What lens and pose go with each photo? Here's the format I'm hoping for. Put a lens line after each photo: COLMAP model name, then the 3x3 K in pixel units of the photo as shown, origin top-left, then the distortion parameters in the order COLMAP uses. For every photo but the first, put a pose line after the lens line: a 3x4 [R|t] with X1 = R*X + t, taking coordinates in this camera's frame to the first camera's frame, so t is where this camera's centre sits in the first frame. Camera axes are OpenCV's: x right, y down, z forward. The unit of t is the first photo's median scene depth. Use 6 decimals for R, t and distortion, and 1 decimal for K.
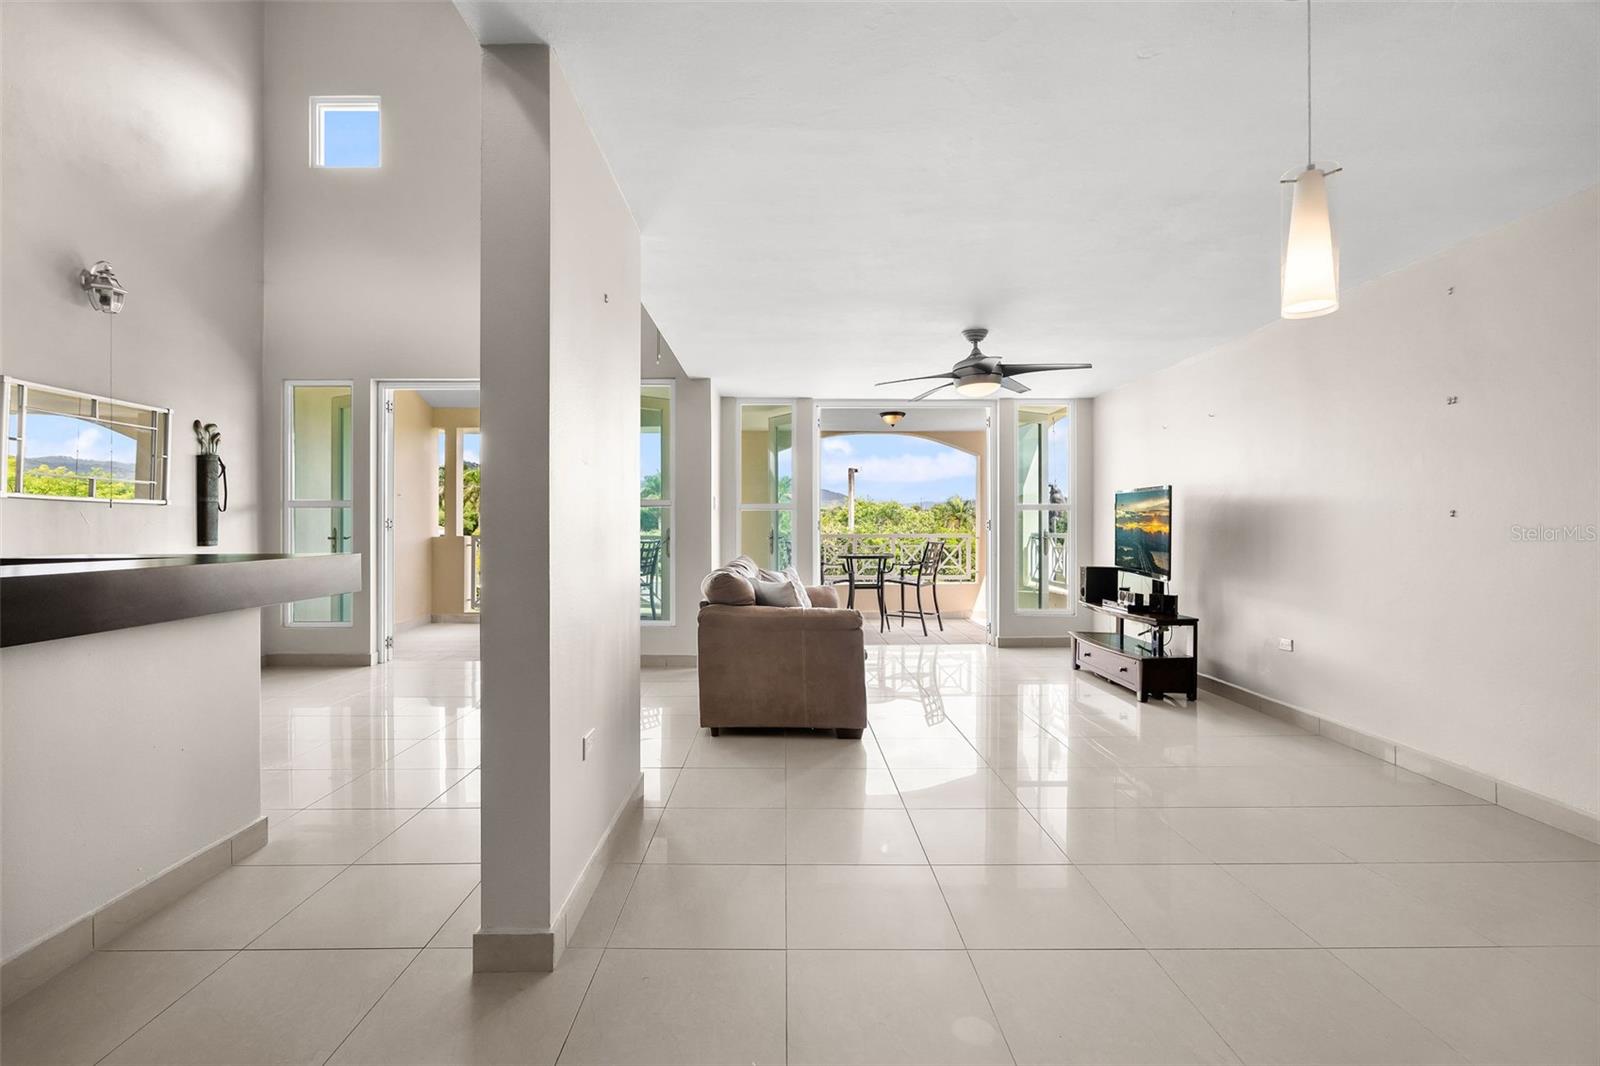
lens RADIAL K [[711.8, 0, 795.3], [0, 711.8, 525.2], [0, 0, 1]] dist [-0.000144, 0.000141]
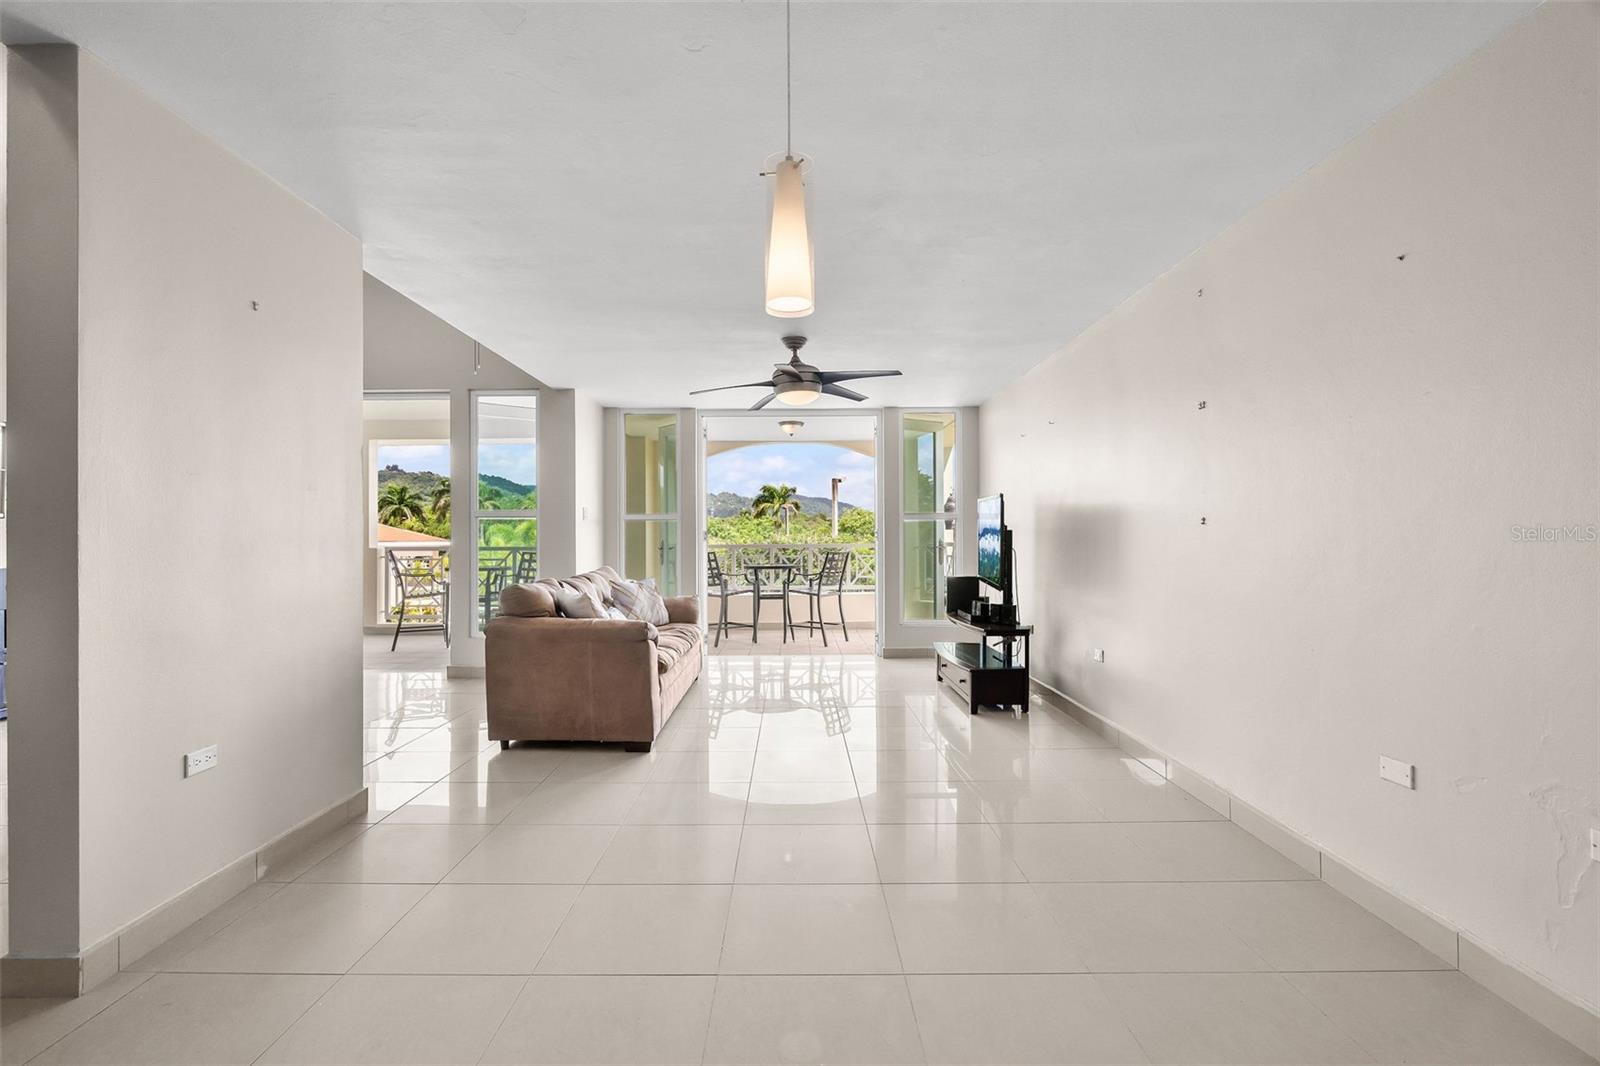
lens RADIAL K [[707.3, 0, 790.7], [0, 707.3, 537.3], [0, 0, 1]] dist [-0.001305, 0.000445]
pose [[0.999923, -0.004524, -0.011574, 0.197492], [0.004557, 0.999986, 0.002861, 0.000143], [0.011561, -0.002913, 0.999929, 0.013853]]
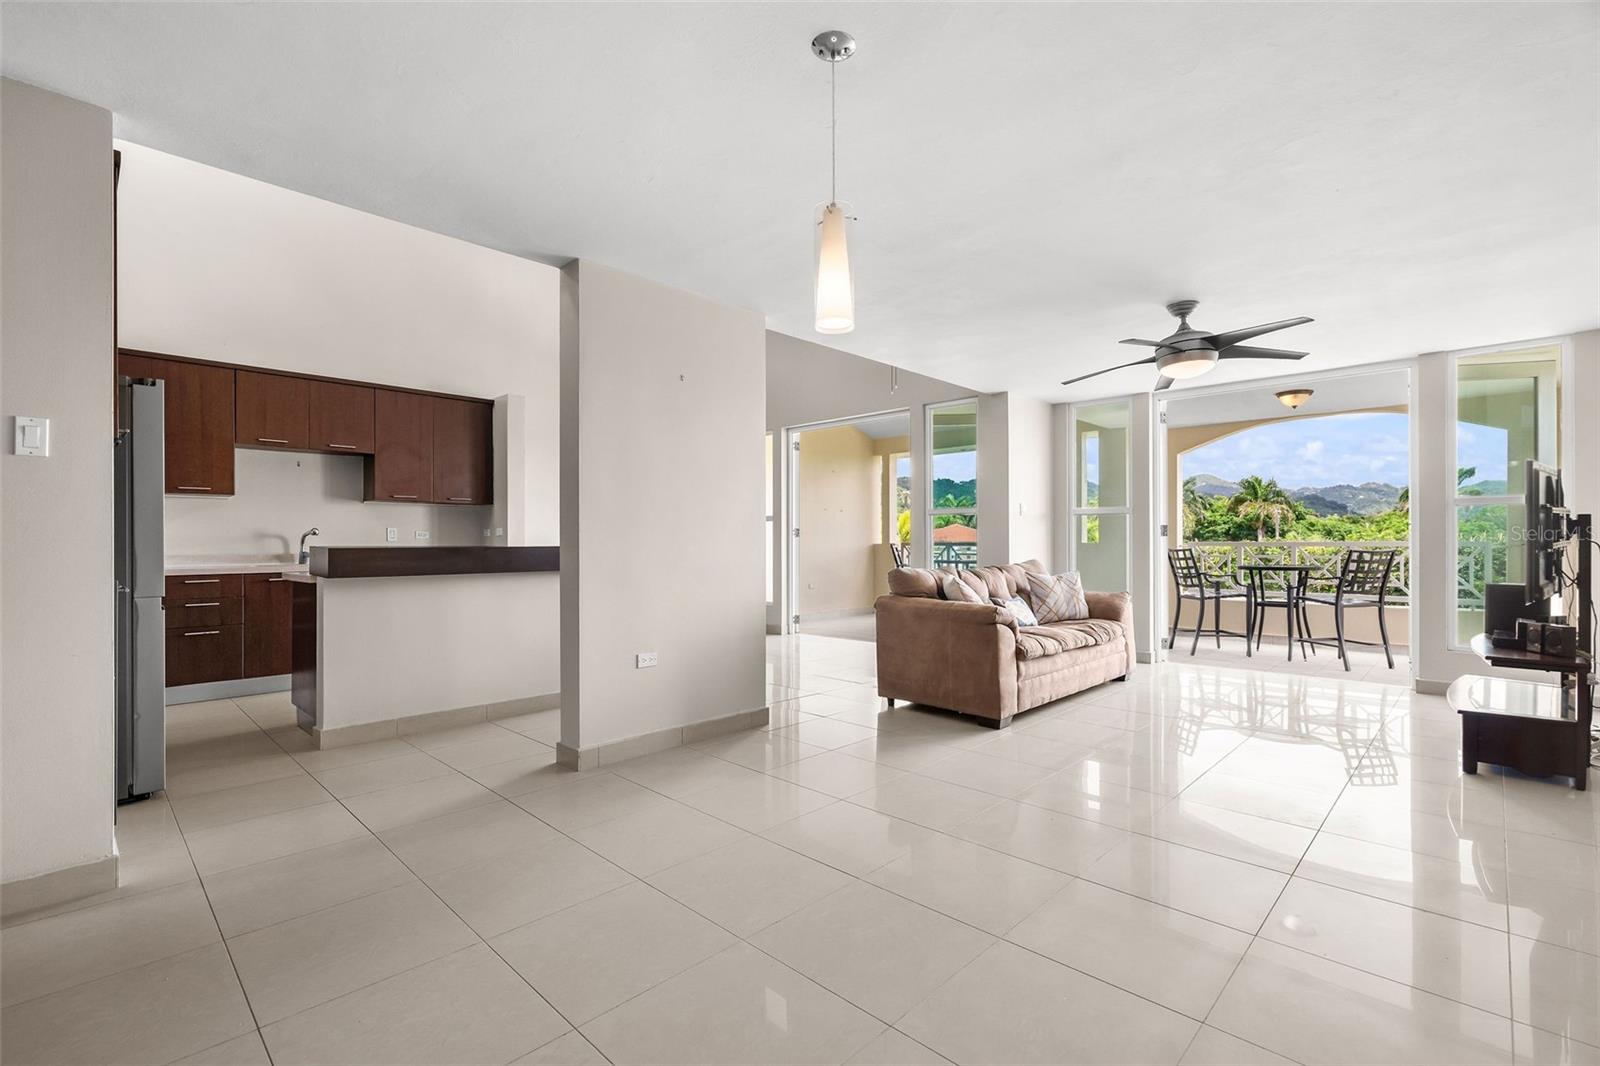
lens RADIAL K [[714.6, 0, 801.5], [0, 714.6, 538.5], [0, 0, 1]] dist [-0.001030, 0.000527]
pose [[0.716605, -0.004127, -0.697467, 0.405993], [0.004198, 0.999990, -0.001603, 0.012570], [0.697467, -0.001779, 0.716615, 0.029203]]
